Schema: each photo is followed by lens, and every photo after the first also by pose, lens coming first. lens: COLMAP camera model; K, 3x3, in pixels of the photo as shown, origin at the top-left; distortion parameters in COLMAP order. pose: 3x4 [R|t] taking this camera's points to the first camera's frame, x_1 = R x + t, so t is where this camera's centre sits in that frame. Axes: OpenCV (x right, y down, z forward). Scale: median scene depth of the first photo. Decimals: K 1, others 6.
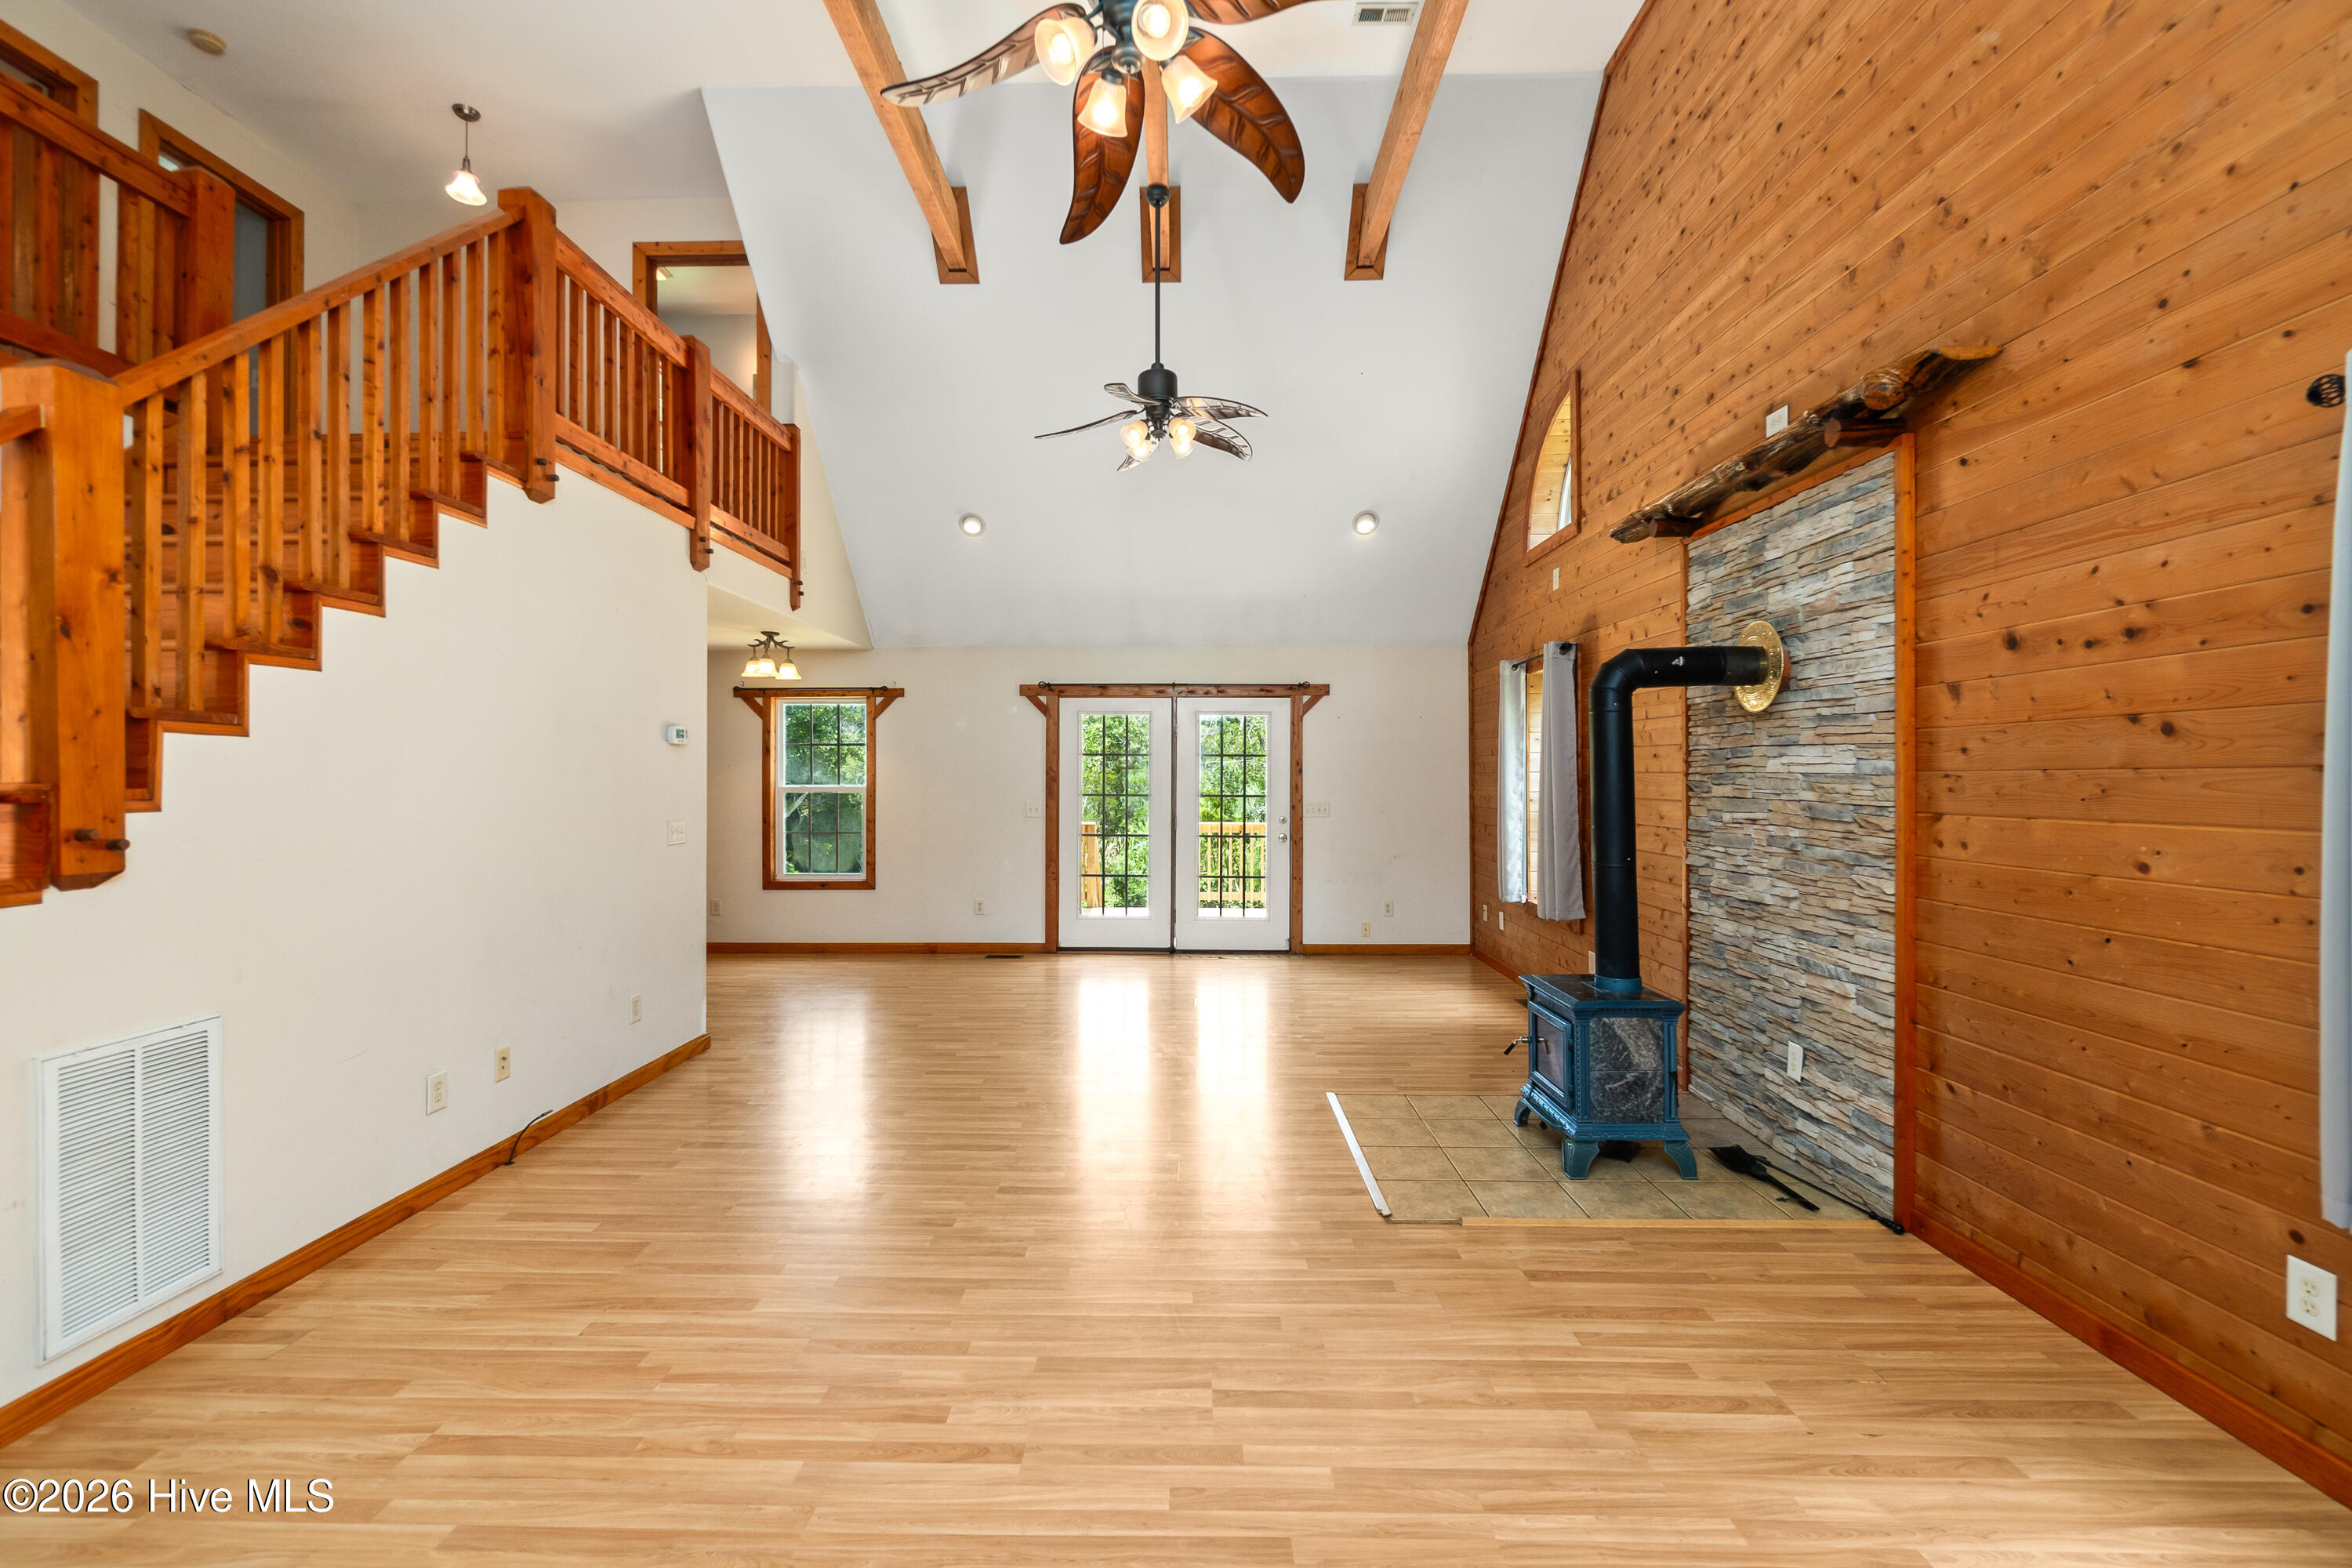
lens RADIAL K [[1005.2, 0, 1165.0], [0, 1005.2, 772.5], [0, 0, 1]] dist [-0.009855, 0.004309]
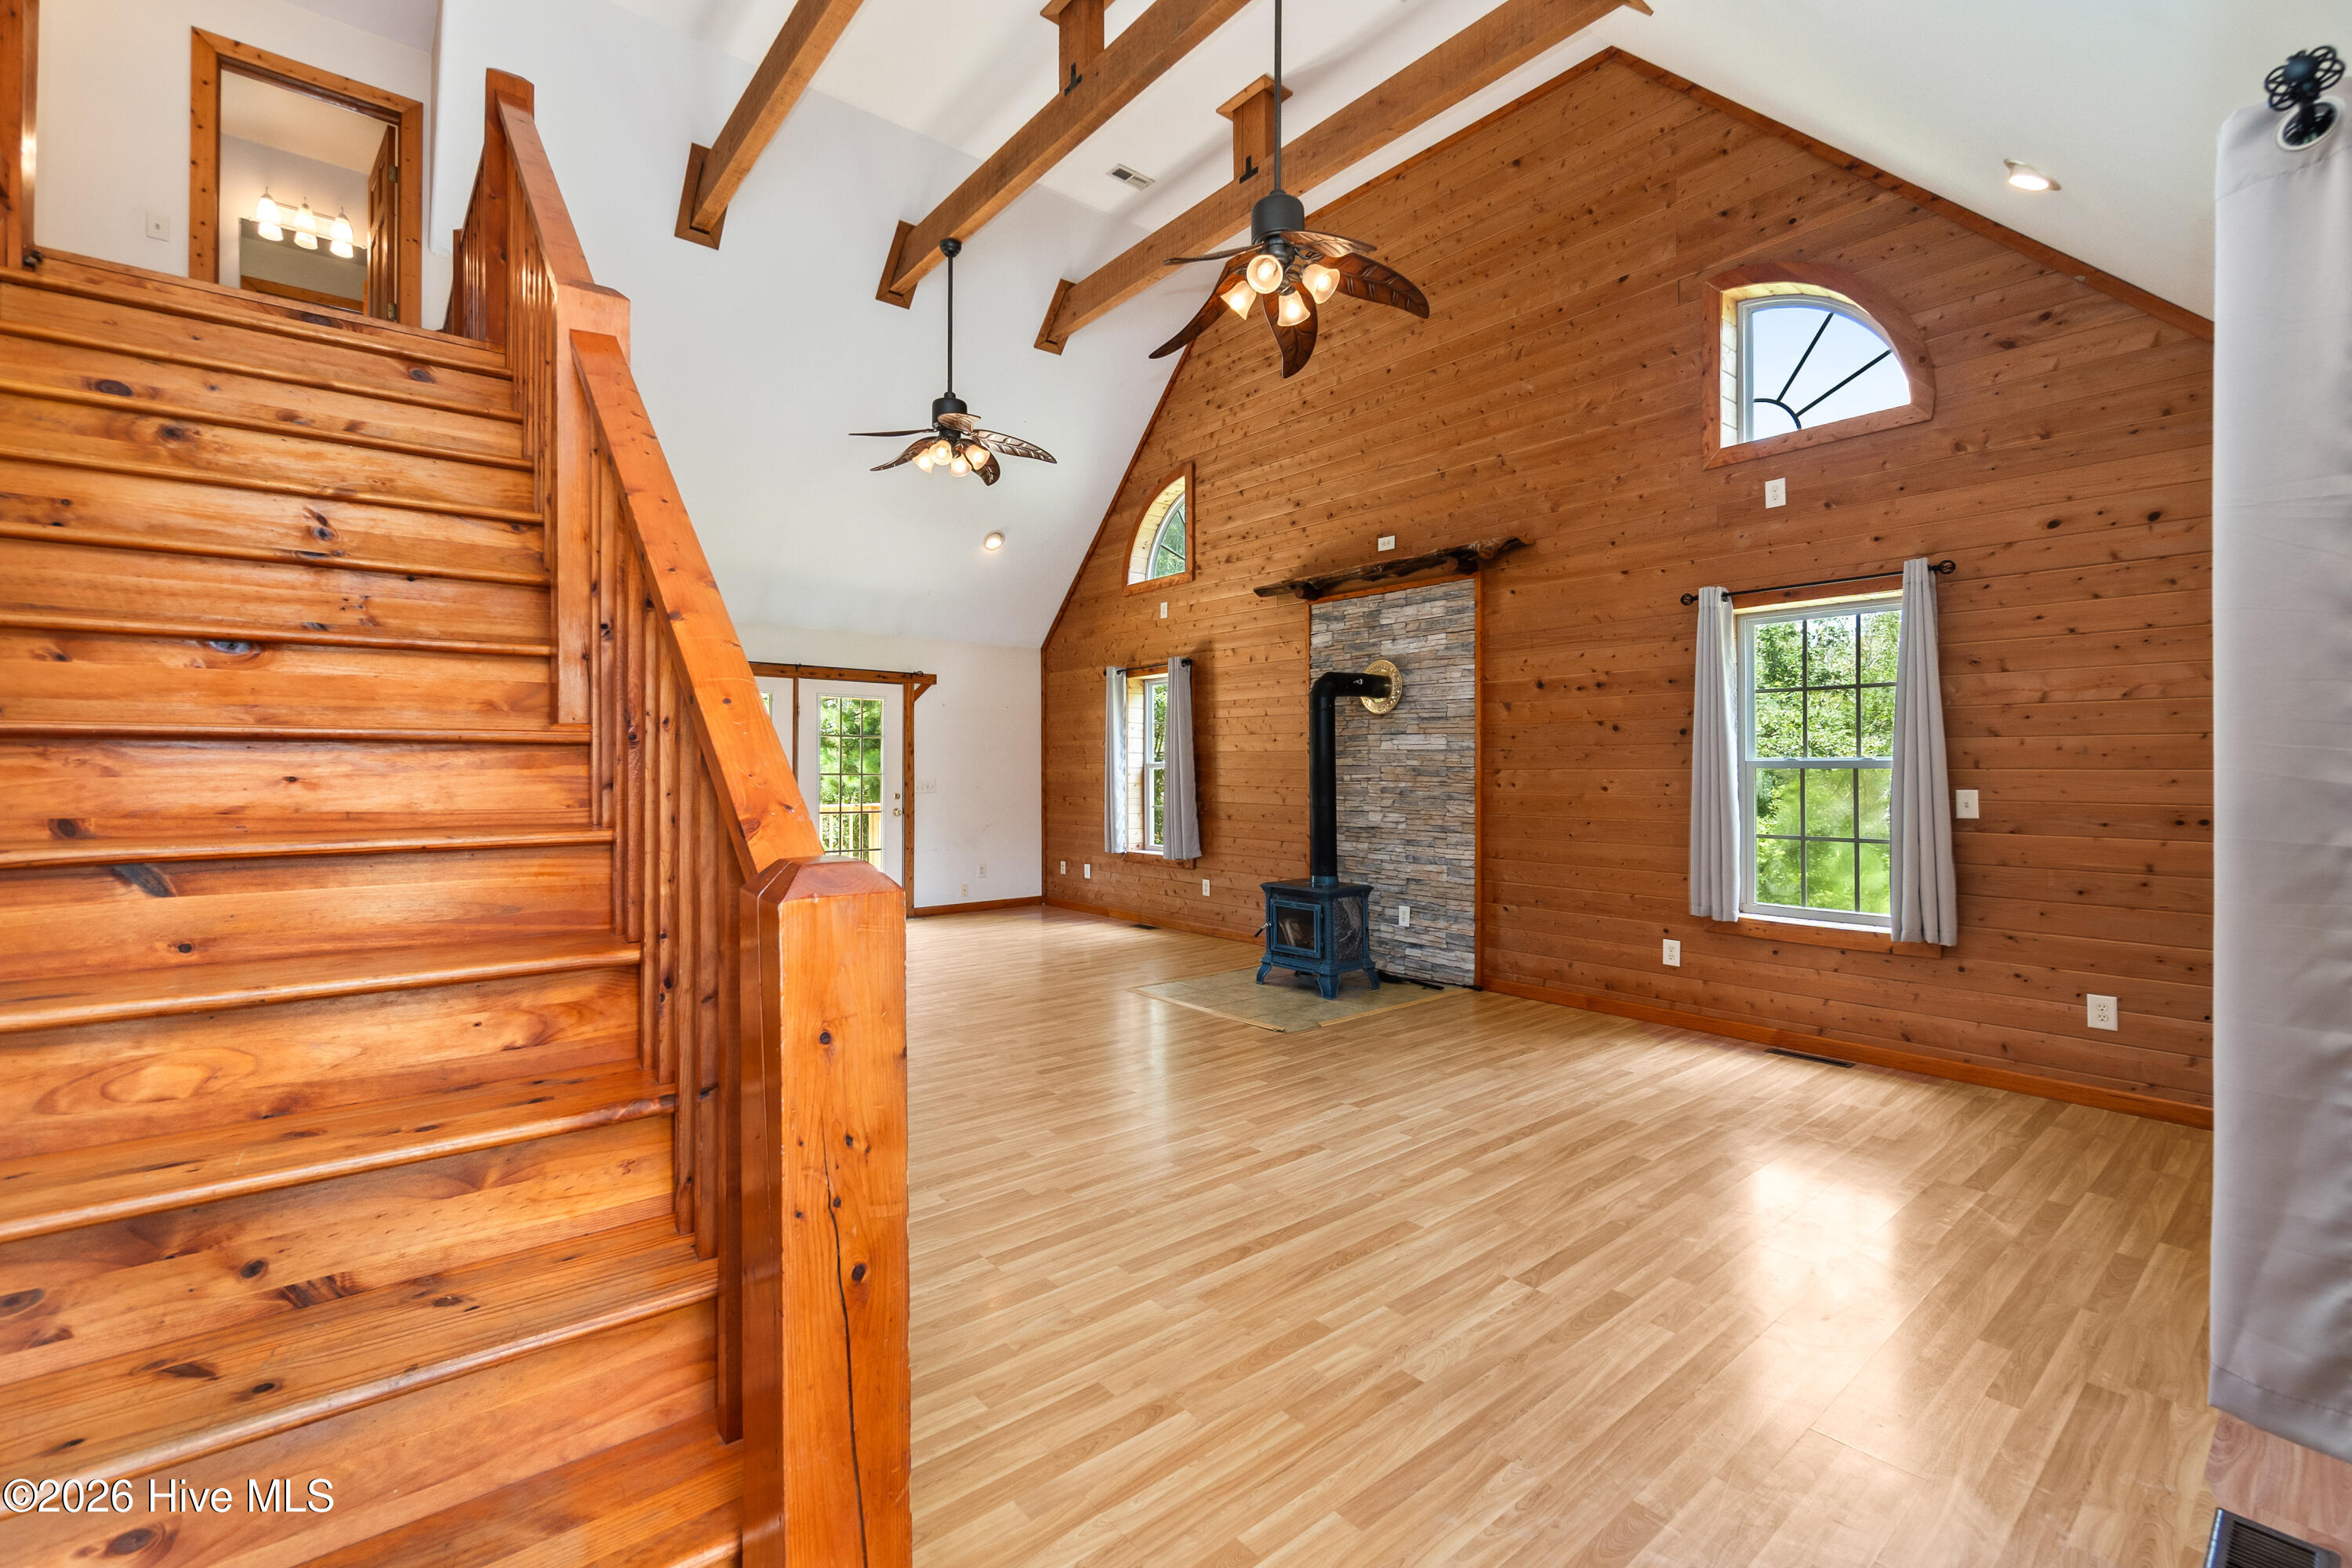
lens RADIAL K [[1007.1, 0, 1166.5], [0, 1007.1, 763.7], [0, 0, 1]] dist [-0.014982, 0.004506]
pose [[0.760187, 0.003939, 0.649693, -0.834270], [-0.003169, 0.999992, -0.002356, 0.030632], [-0.649697, -0.000268, 0.760193, -0.057802]]
